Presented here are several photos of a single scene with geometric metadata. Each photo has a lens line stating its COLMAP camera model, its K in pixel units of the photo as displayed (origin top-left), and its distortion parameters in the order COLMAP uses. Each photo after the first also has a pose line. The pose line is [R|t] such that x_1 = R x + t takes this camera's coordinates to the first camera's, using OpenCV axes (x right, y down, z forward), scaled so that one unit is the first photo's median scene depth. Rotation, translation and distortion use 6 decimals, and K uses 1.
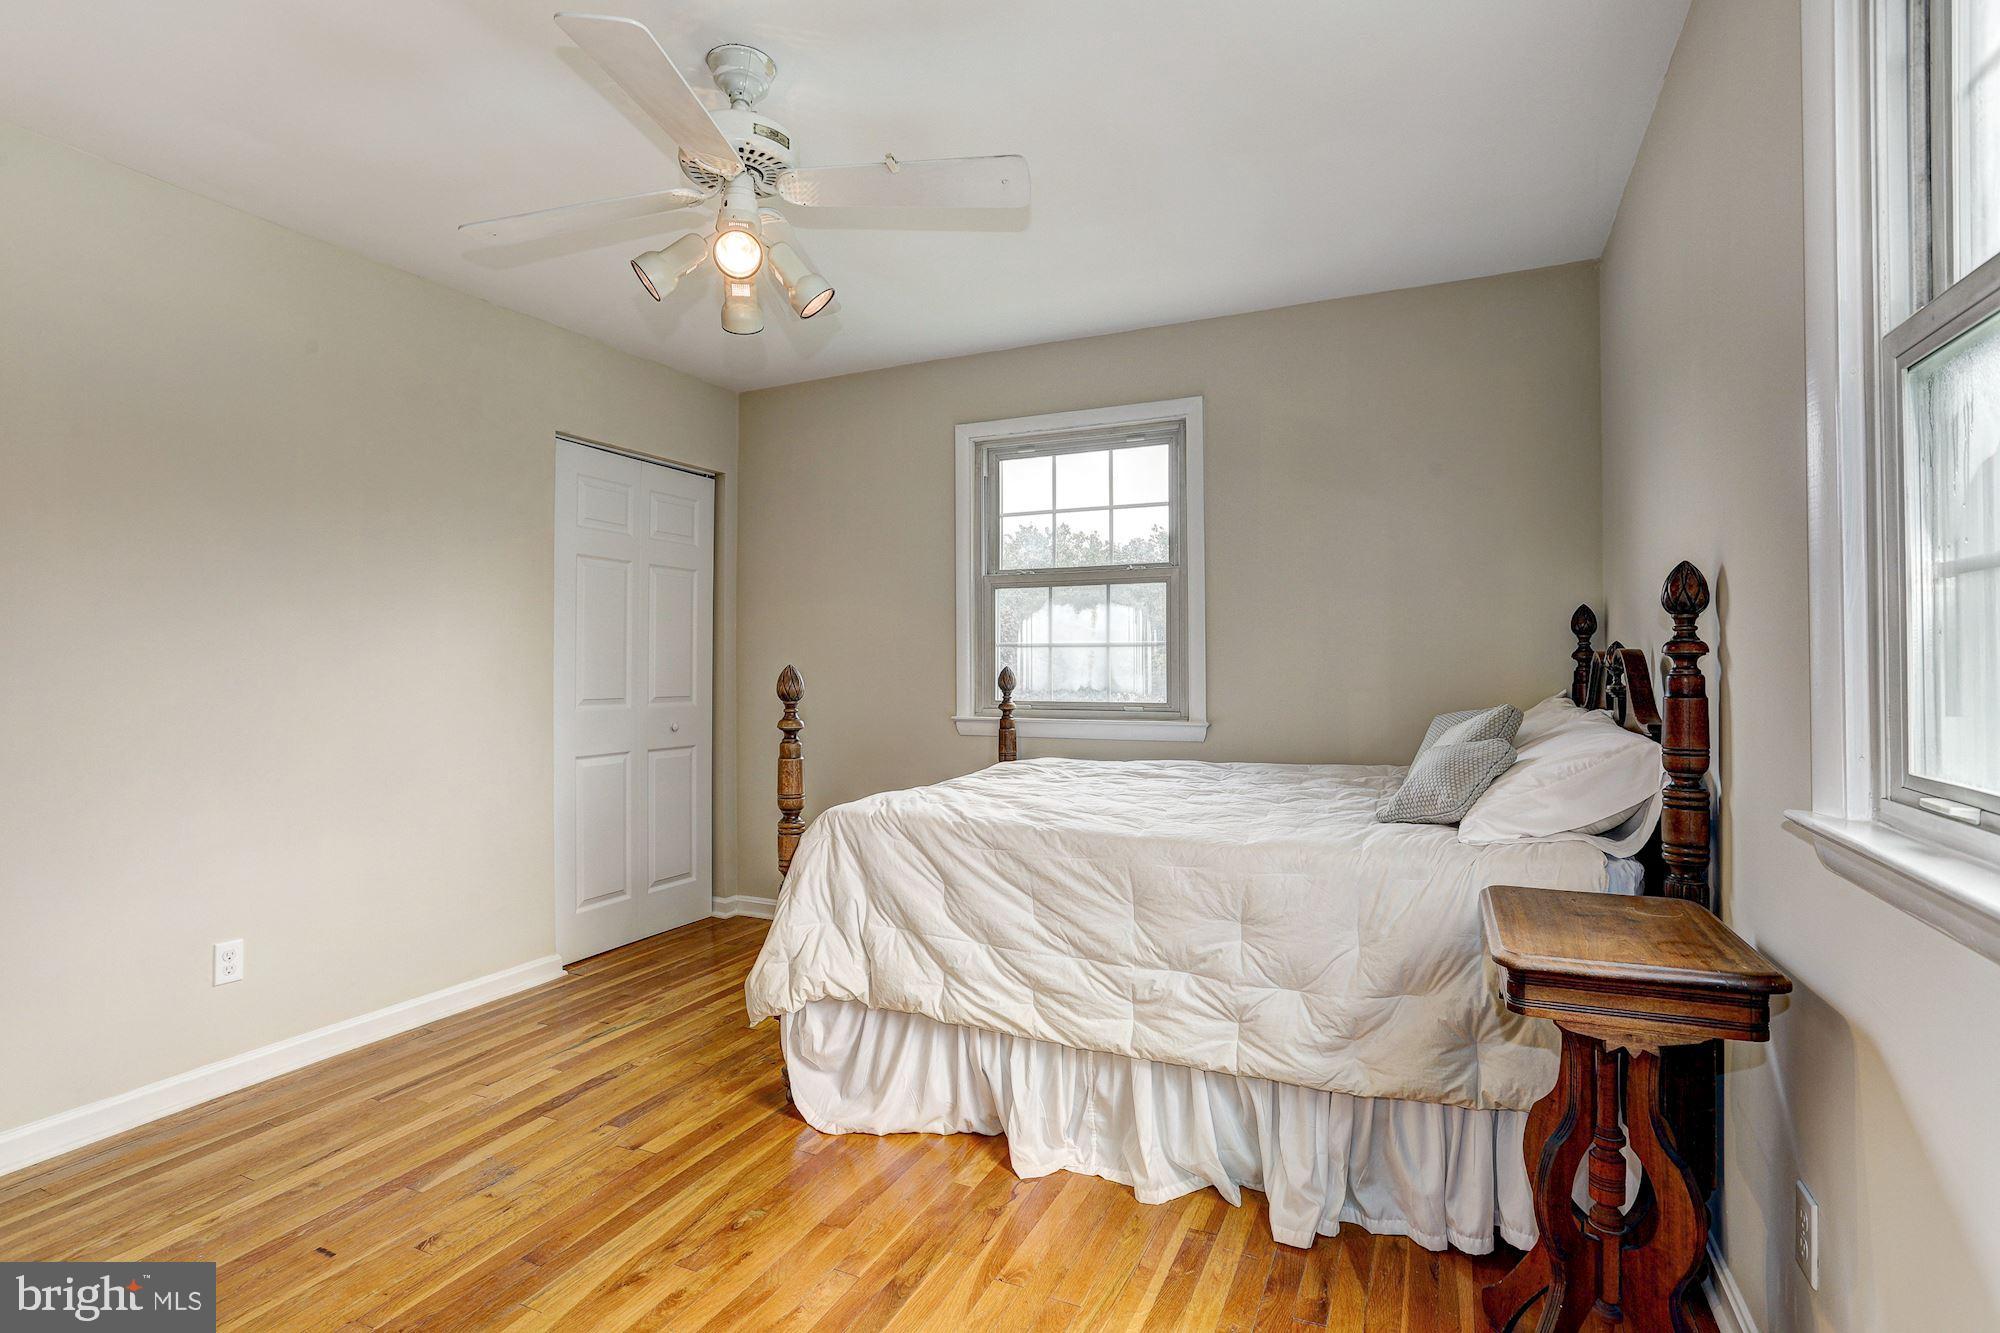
lens RADIAL K [[987.4, 0, 987.7], [0, 987.4, 663.3], [0, 0, 1]] dist [-0.062483, 0.031996]
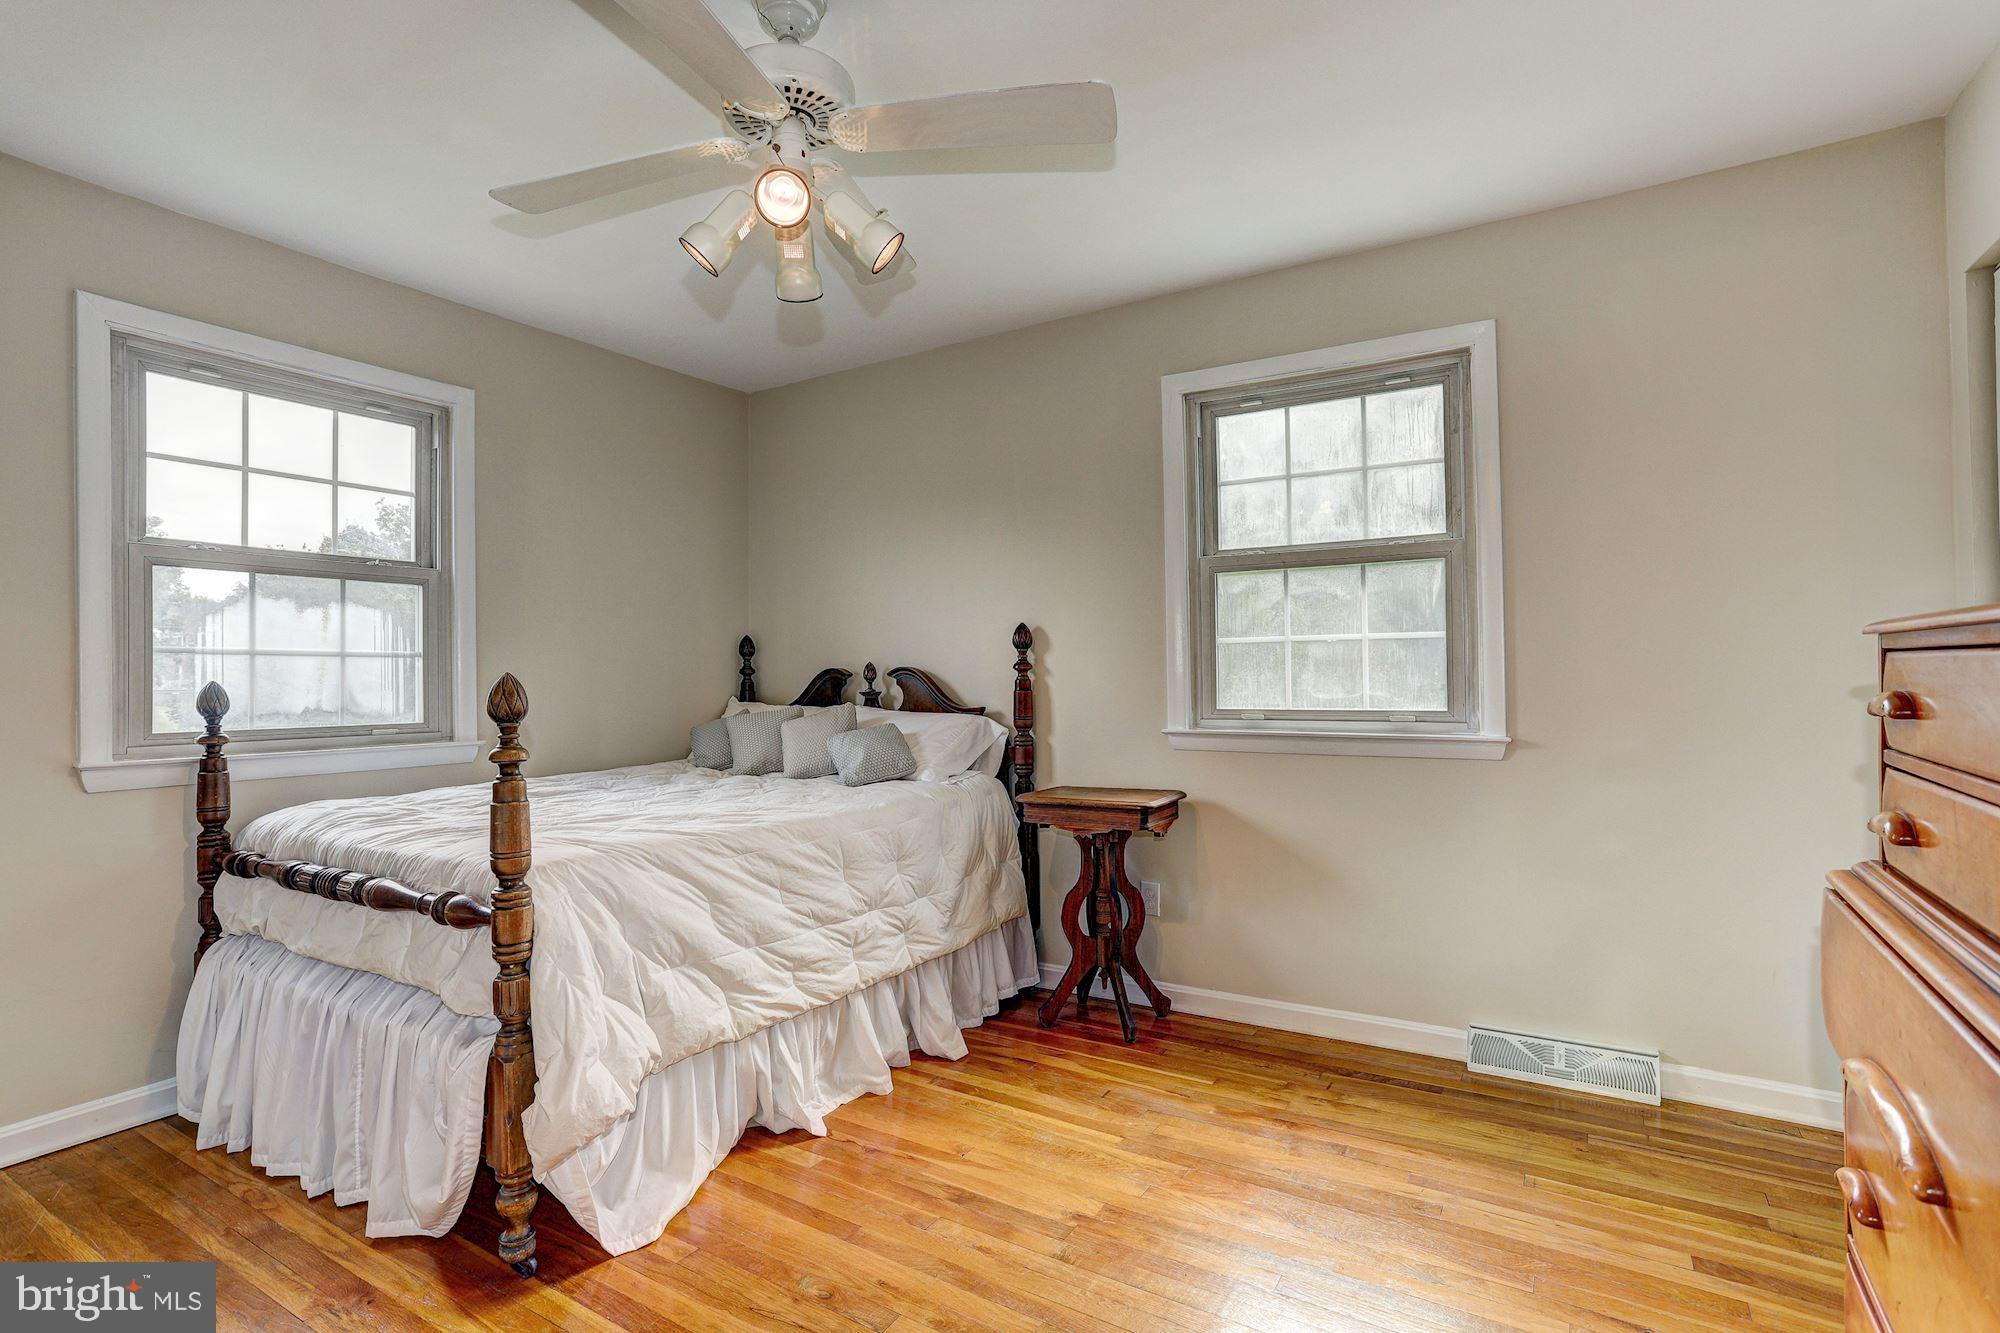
lens RADIAL K [[969.1, 0, 973.1], [0, 969.1, 667.9], [0, 0, 1]] dist [-0.056060, 0.033830]
pose [[0.113943, 0.014552, 0.993381, -0.961329], [0.007988, 0.999847, -0.015563, 0.013893], [-0.993455, 0.009708, 0.113809, 0.652164]]
